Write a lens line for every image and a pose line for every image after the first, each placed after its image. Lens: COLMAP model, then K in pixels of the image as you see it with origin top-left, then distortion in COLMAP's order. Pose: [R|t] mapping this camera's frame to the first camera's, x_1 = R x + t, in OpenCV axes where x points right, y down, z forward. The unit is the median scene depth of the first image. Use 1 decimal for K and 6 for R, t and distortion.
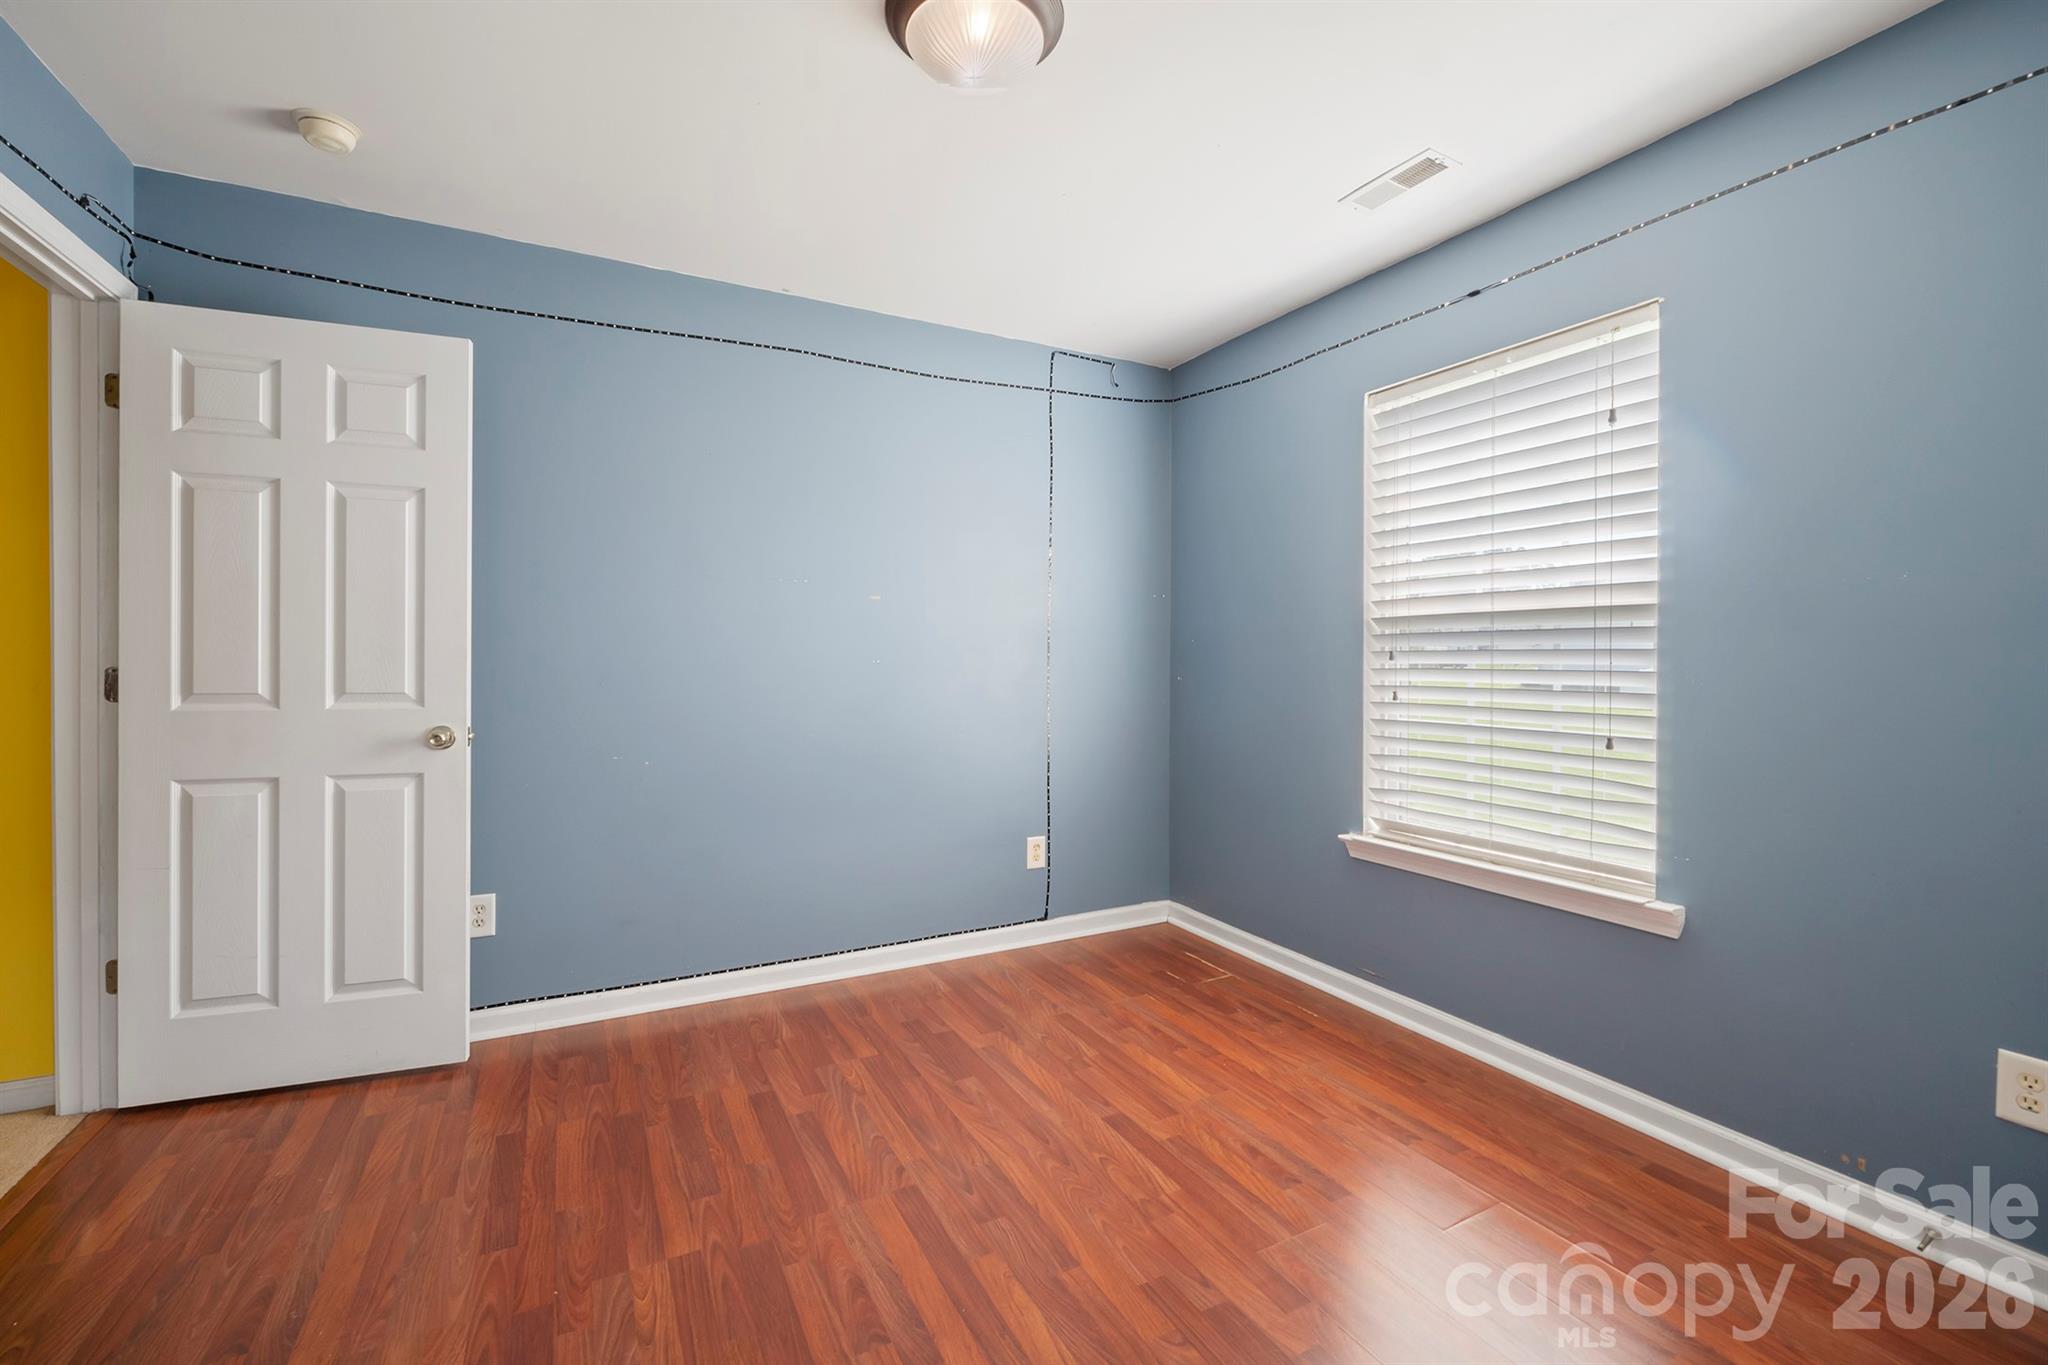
lens RADIAL K [[870.7, 0, 1027.9], [0, 870.7, 665.2], [0, 0, 1]] dist [-0.004184, -0.000332]
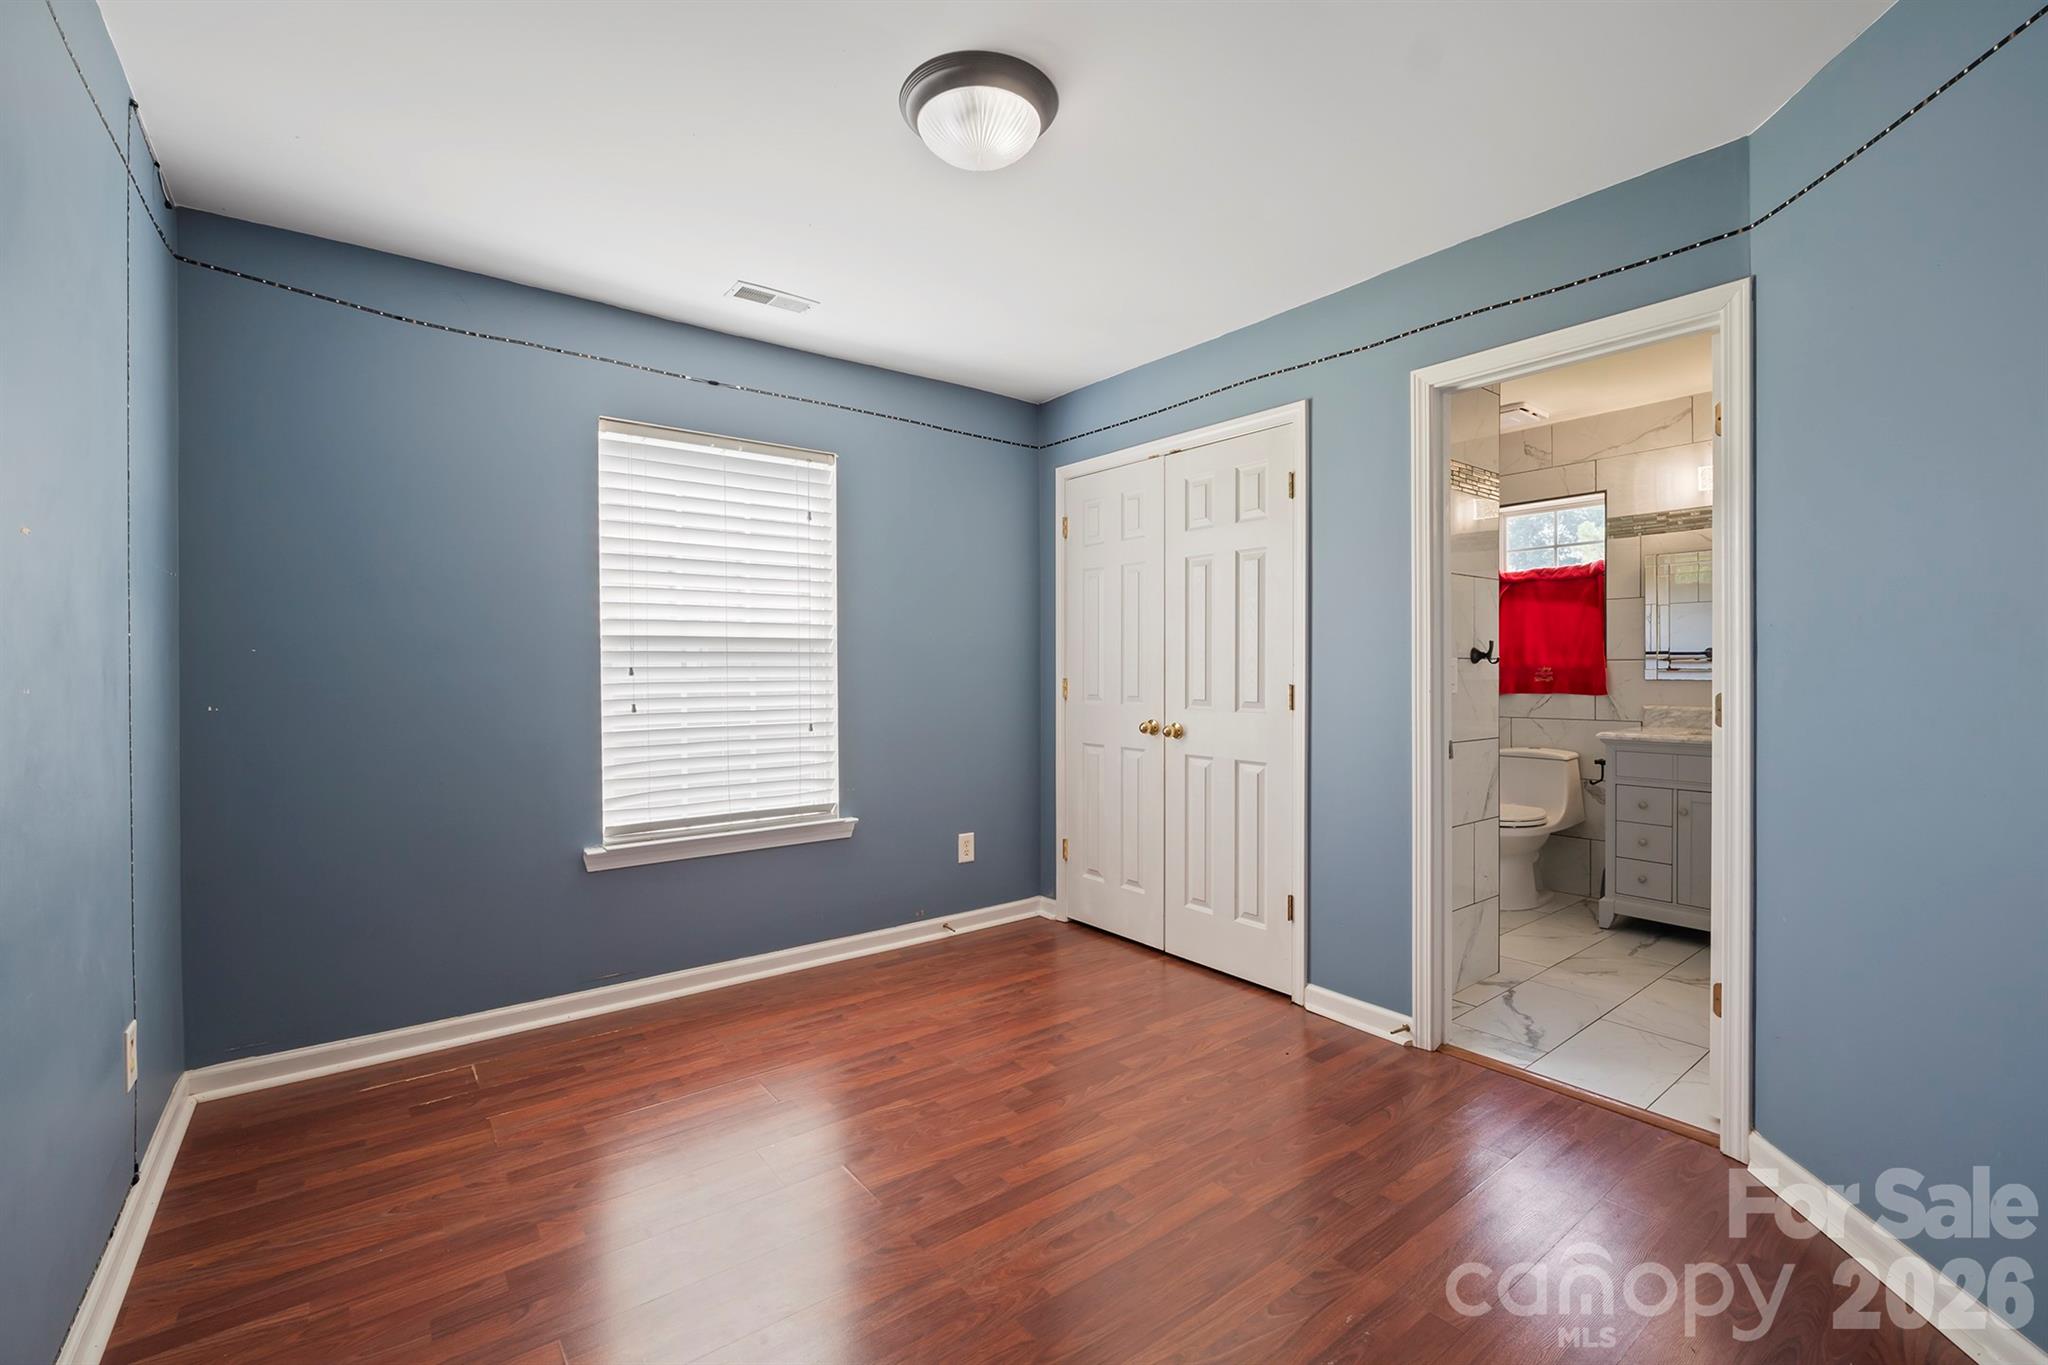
lens RADIAL K [[870.7, 0, 1027.9], [0, 870.7, 665.2], [0, 0, 1]] dist [-0.004184, -0.000332]
pose [[-0.174067, 0.000044, 0.984734, -0.922516], [0.010608, 0.999942, 0.001830, -0.019125], [-0.984677, 0.010764, -0.174058, 0.879706]]
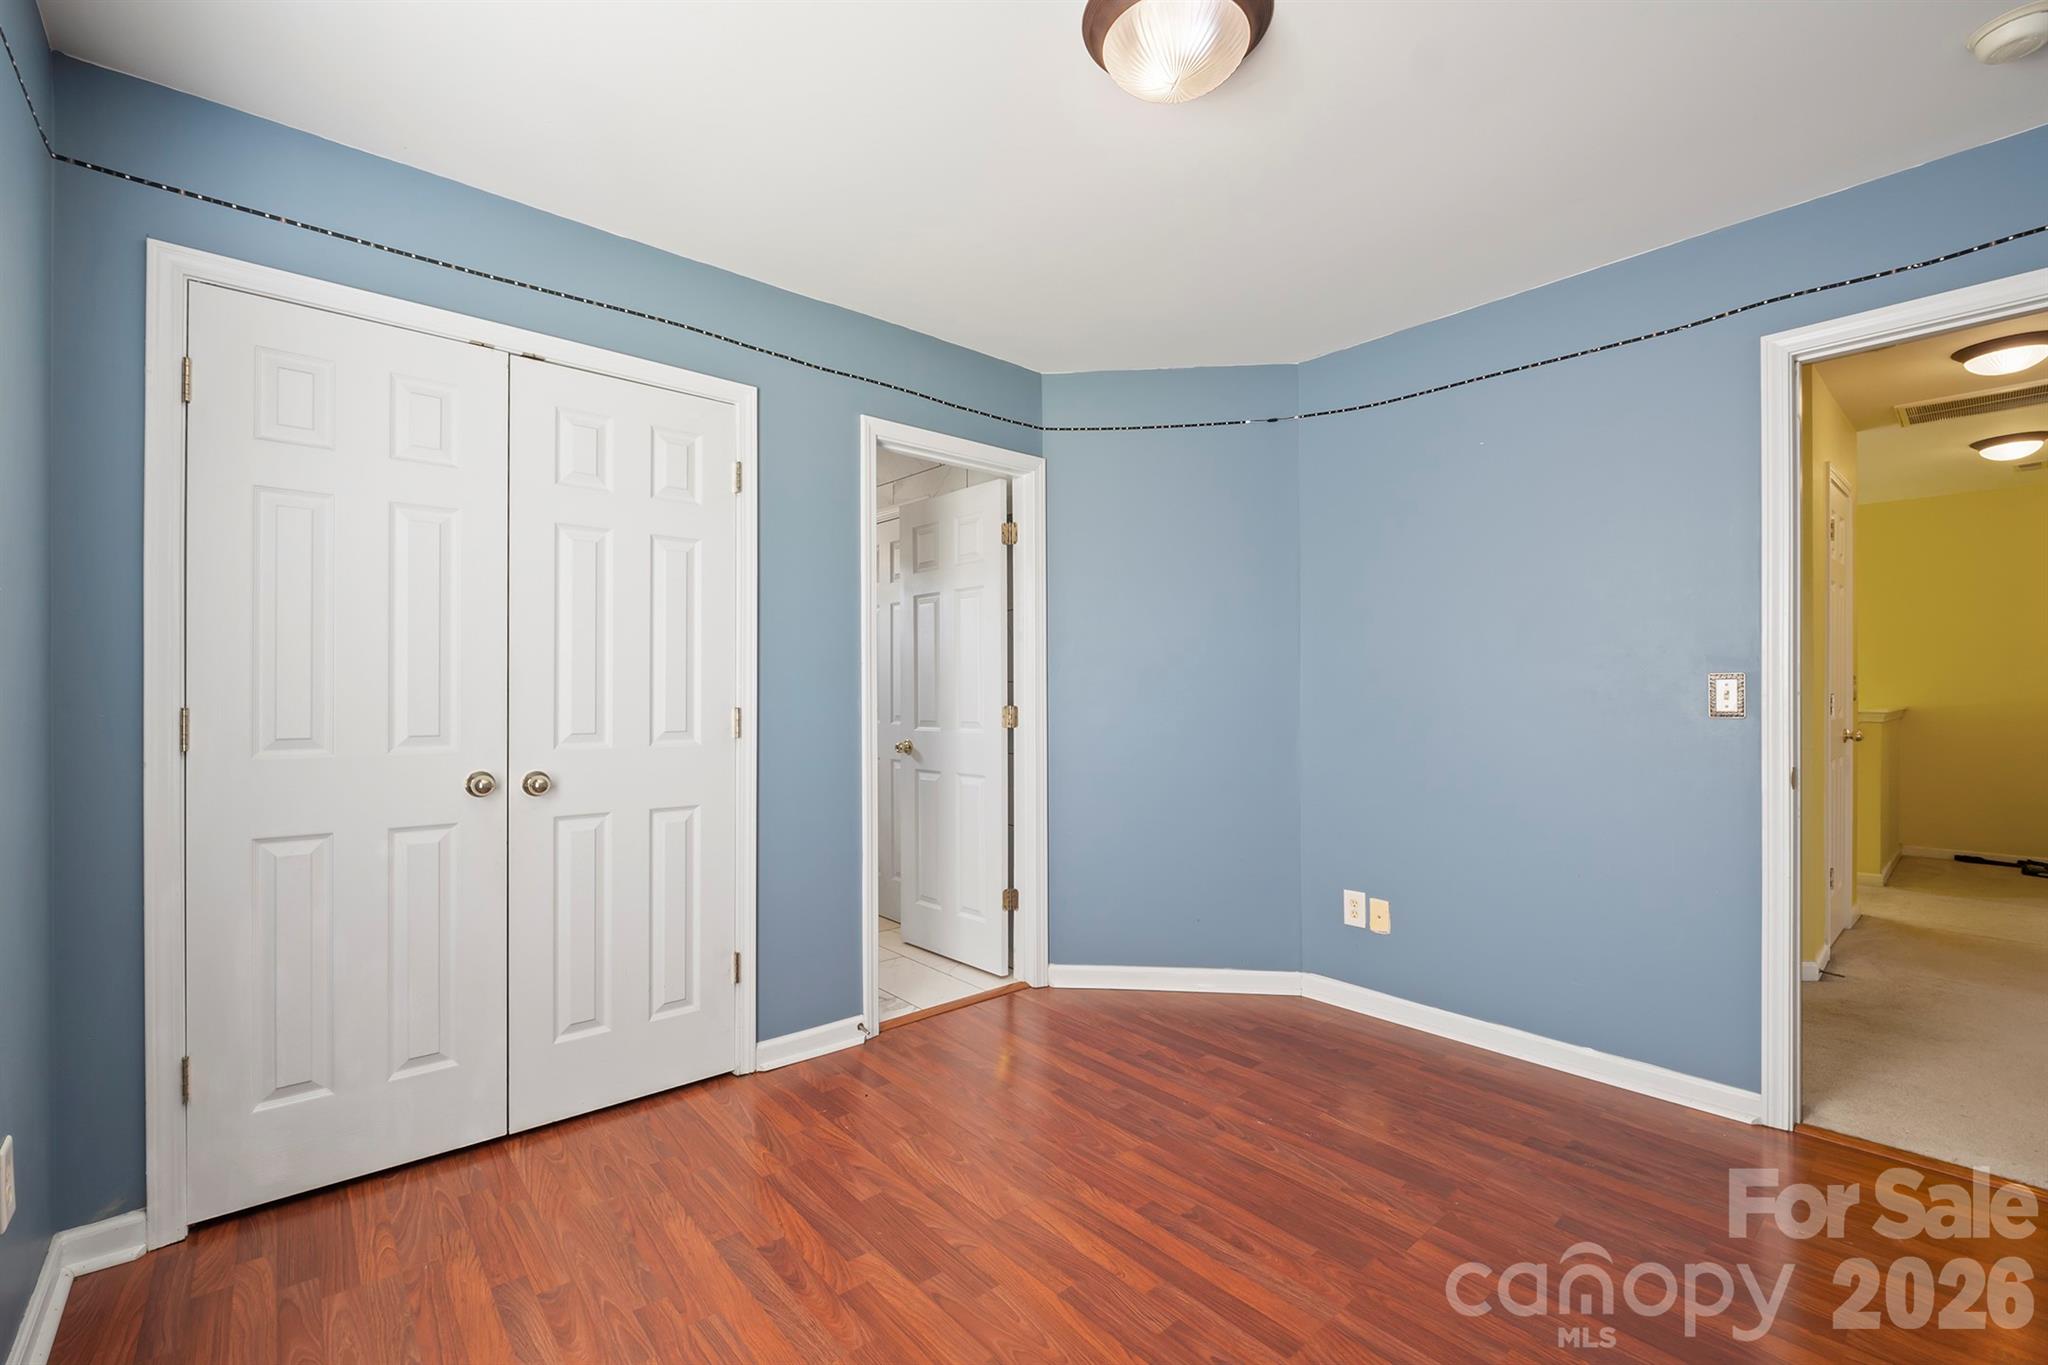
lens RADIAL K [[862.5, 0, 1017.4], [0, 862.5, 683.2], [0, 0, 1]] dist [-0.007129, -0.000222]
pose [[-0.975772, -0.005855, -0.218712, 0.244404], [-0.005313, 0.999981, -0.003066, -0.013216], [0.218726, -0.001830, -0.975785, 1.461345]]
